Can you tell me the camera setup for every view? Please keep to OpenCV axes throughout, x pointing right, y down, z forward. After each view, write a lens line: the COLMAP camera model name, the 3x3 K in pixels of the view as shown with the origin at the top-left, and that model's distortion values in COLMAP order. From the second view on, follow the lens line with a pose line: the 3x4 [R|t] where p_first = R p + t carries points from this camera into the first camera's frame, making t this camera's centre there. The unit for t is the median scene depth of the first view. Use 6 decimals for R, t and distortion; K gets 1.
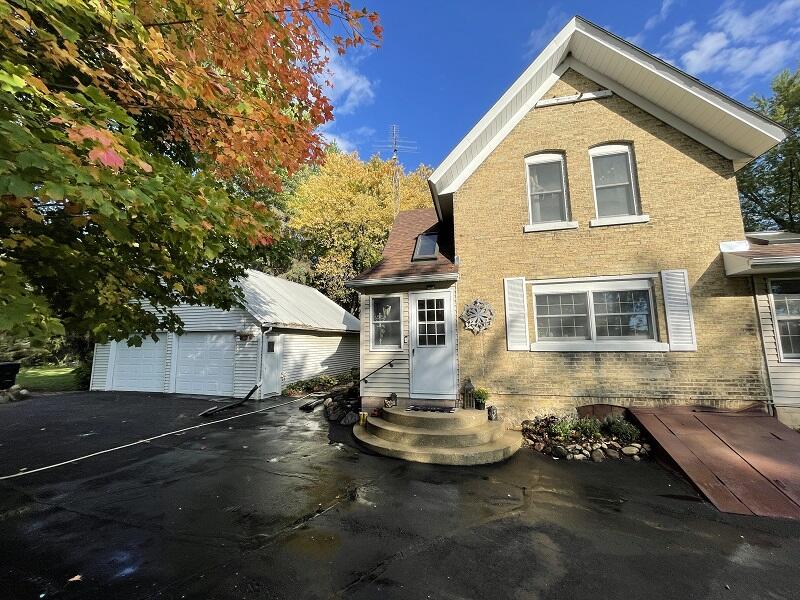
lens RADIAL K [[316.4, 0, 397.5], [0, 316.4, 301.2], [0, 0, 1]] dist [-0.009090, 0.000834]
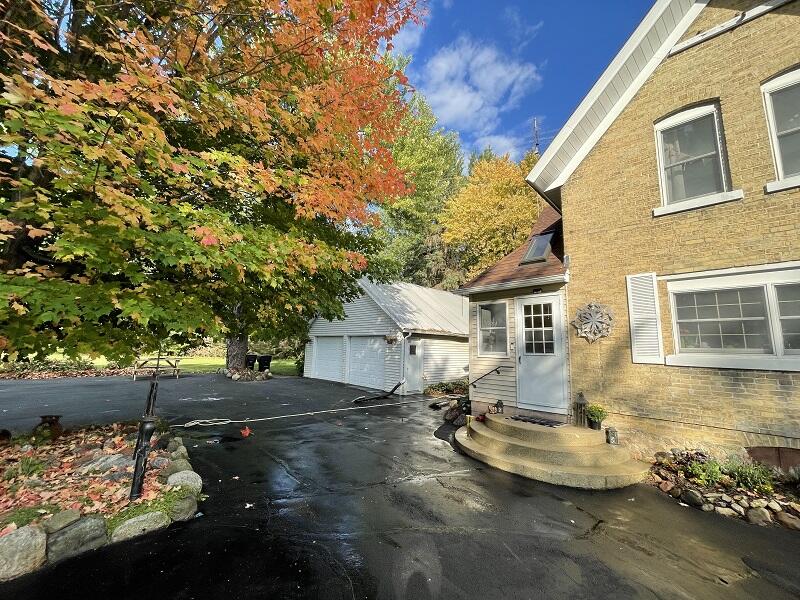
lens RADIAL K [[316.4, 0, 397.5], [0, 316.4, 301.2], [0, 0, 1]] dist [-0.009090, 0.000834]
pose [[0.860624, -0.044684, -0.507276, 0.233637], [0.036504, 0.998993, -0.026066, -0.006153], [0.507930, 0.003916, 0.861389, -0.021037]]
